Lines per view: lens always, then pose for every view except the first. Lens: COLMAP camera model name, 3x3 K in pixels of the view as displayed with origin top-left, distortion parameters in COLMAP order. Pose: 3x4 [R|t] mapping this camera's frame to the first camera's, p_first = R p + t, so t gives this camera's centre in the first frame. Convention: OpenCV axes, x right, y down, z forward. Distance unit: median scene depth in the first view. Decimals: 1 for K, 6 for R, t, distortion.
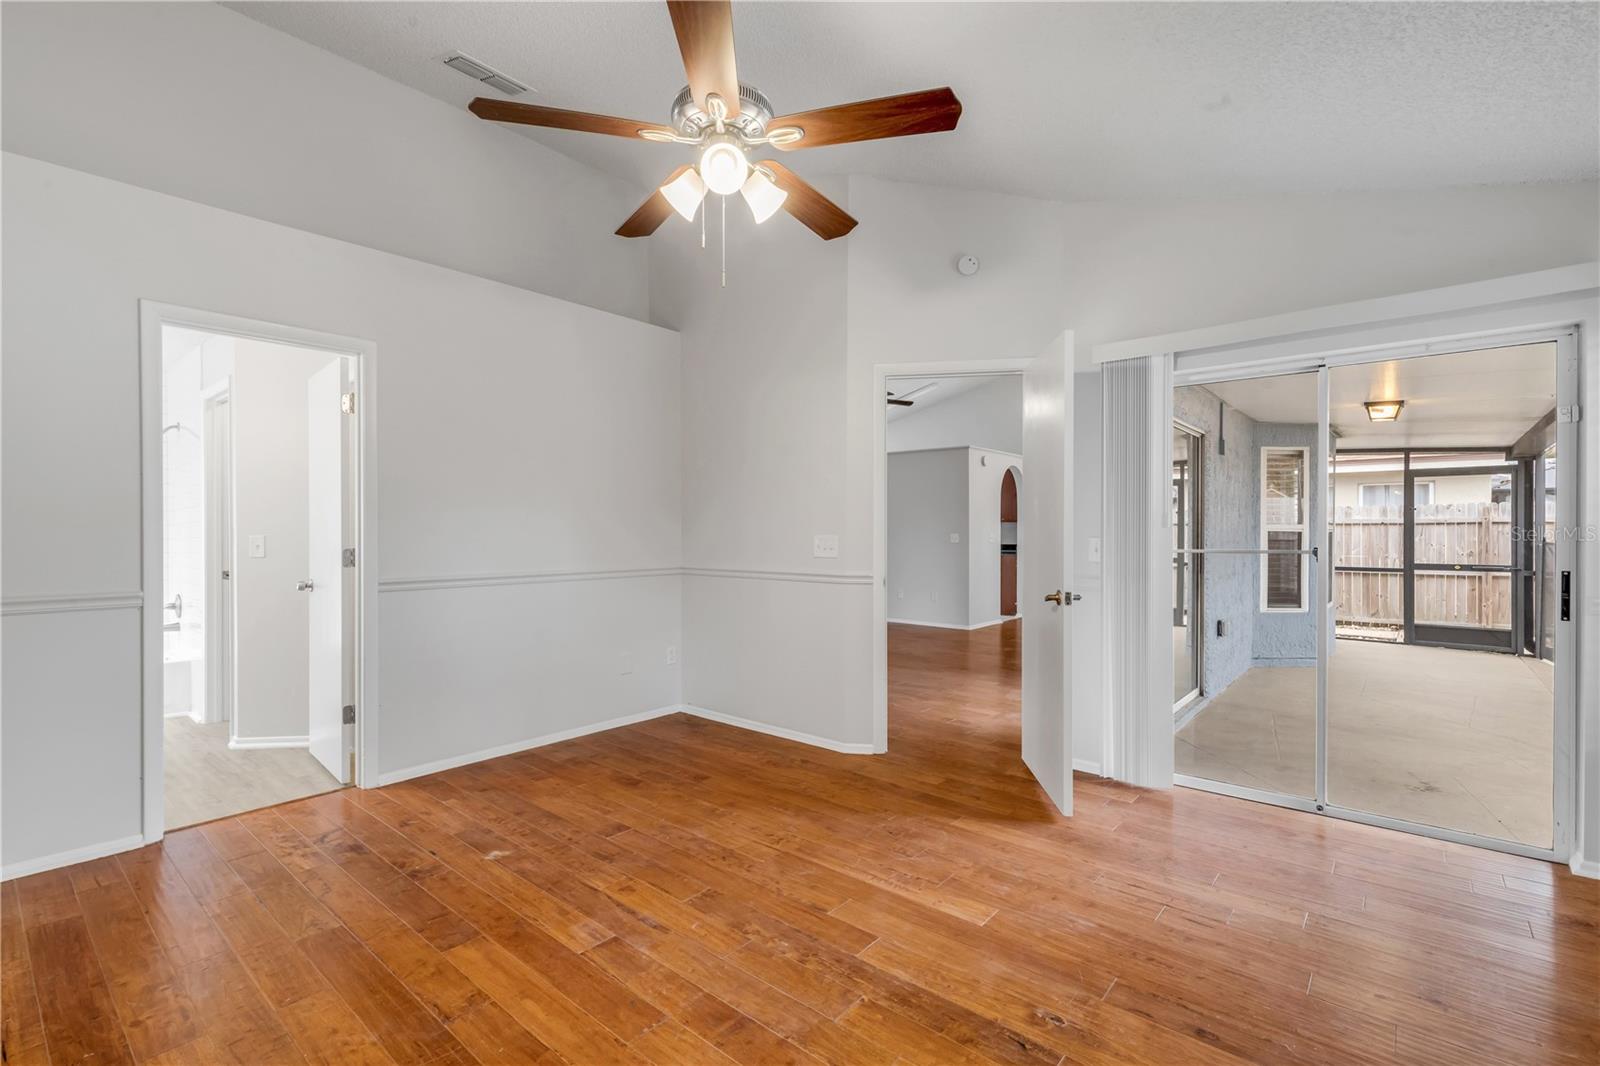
lens RADIAL K [[725.9, 0, 798.4], [0, 725.9, 538.1], [0, 0, 1]] dist [0.008660, -0.002234]
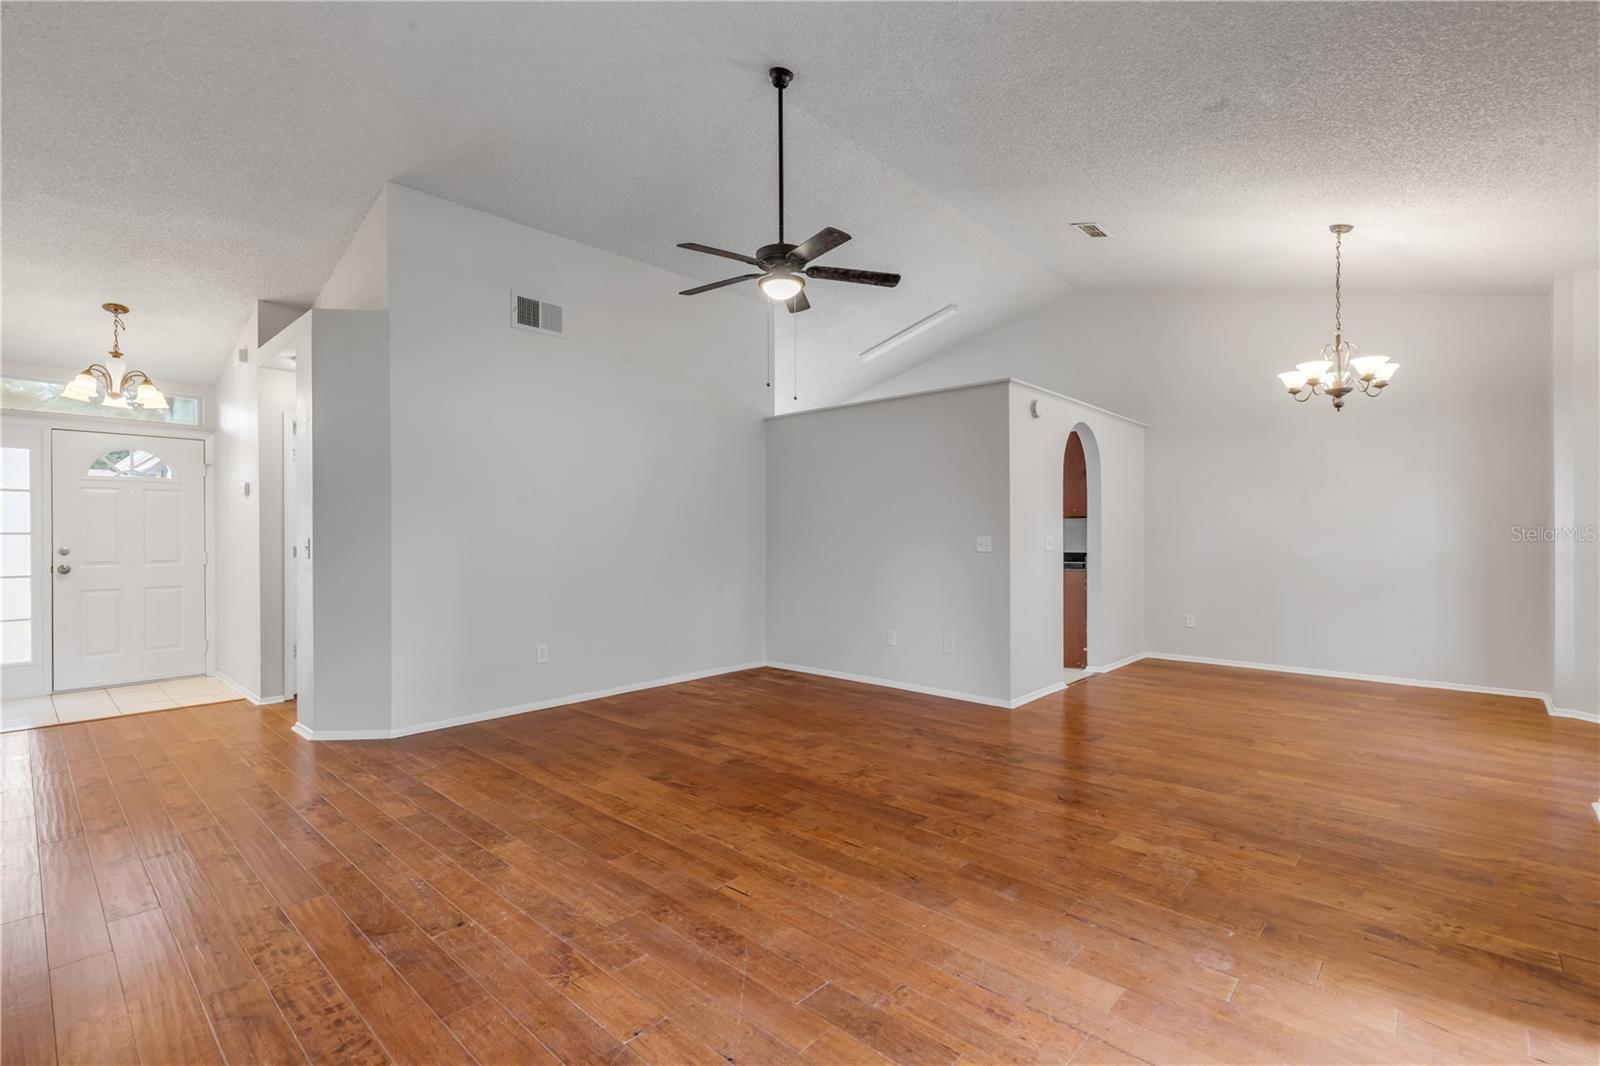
lens RADIAL K [[725.9, 0, 803.9], [0, 725.9, 538.9], [0, 0, 1]] dist [0.008660, -0.002234]
pose [[0.999122, -0.000021, -0.041894, 0.103473], [-0.000224, 0.999983, -0.005835, 0.000535], [0.041893, 0.005839, 0.999105, 0.449452]]
